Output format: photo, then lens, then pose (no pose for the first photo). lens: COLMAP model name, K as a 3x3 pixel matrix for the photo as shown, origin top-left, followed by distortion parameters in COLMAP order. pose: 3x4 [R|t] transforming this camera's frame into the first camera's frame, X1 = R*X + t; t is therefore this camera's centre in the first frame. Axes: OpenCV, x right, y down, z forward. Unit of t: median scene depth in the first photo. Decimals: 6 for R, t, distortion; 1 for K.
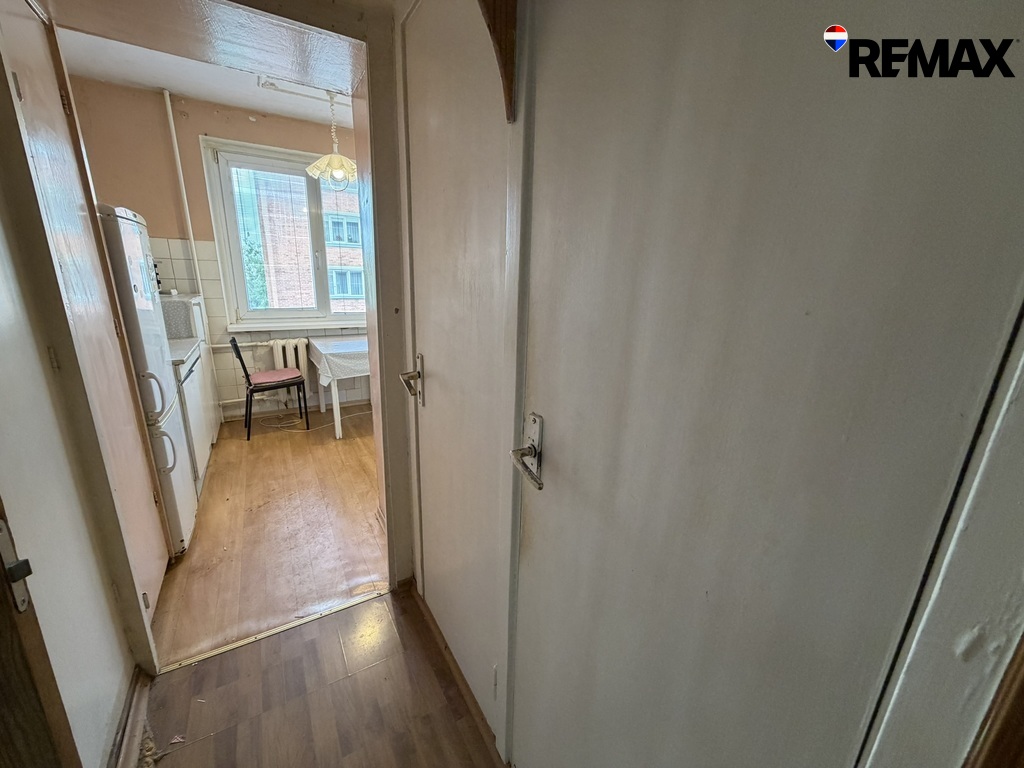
lens RADIAL K [[406.3, 0, 509.8], [0, 406.3, 385.1], [0, 0, 1]] dist [0.000295, -0.000172]
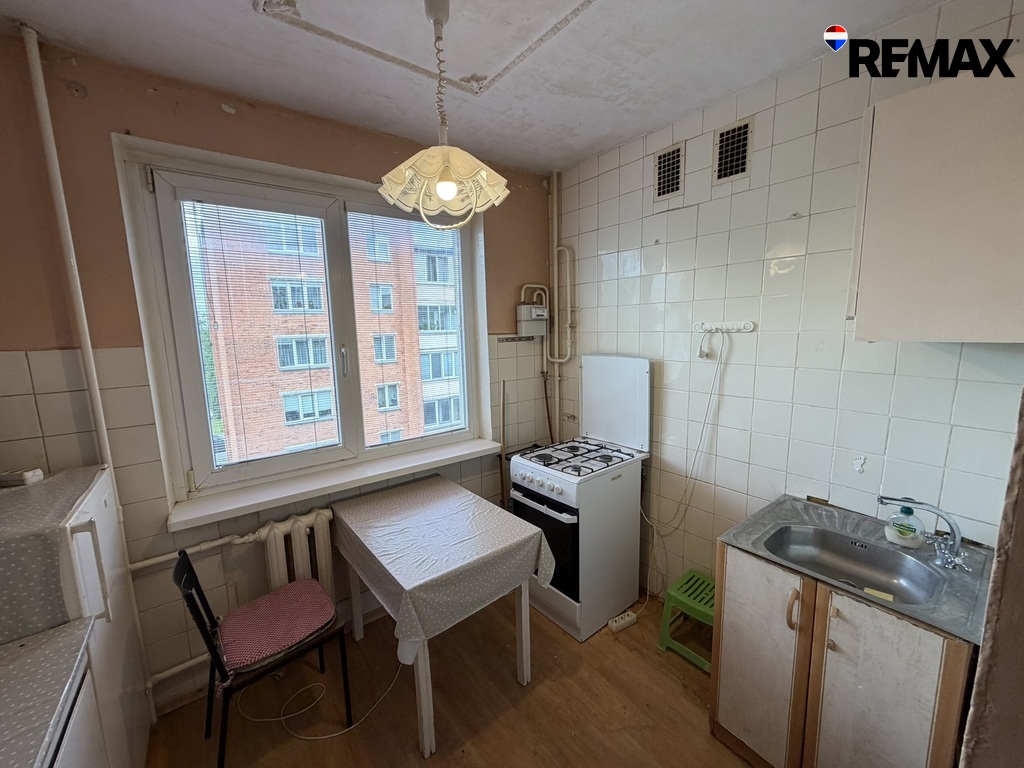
lens RADIAL K [[406.3, 0, 509.8], [0, 406.3, 385.1], [0, 0, 1]] dist [0.000295, -0.000172]
pose [[0.992345, -0.071484, 0.100704, -0.345613], [0.083421, 0.989288, -0.119795, -0.212402], [-0.091062, 0.127279, 0.987678, 0.488831]]
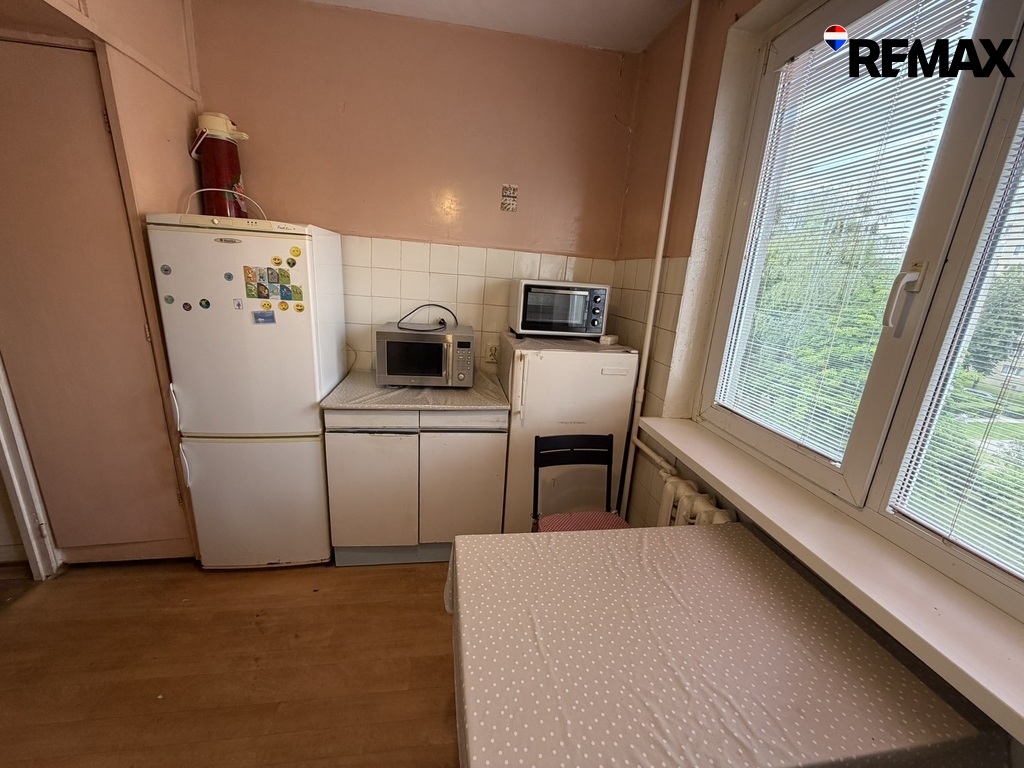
lens RADIAL K [[406.3, 0, 509.8], [0, 406.3, 385.1], [0, 0, 1]] dist [0.000295, -0.000172]
pose [[-0.374566, 0.193295, -0.906828, -0.160824], [-0.311751, 0.894833, 0.319507, -0.299219], [0.873219, 0.402381, -0.274914, 0.994348]]
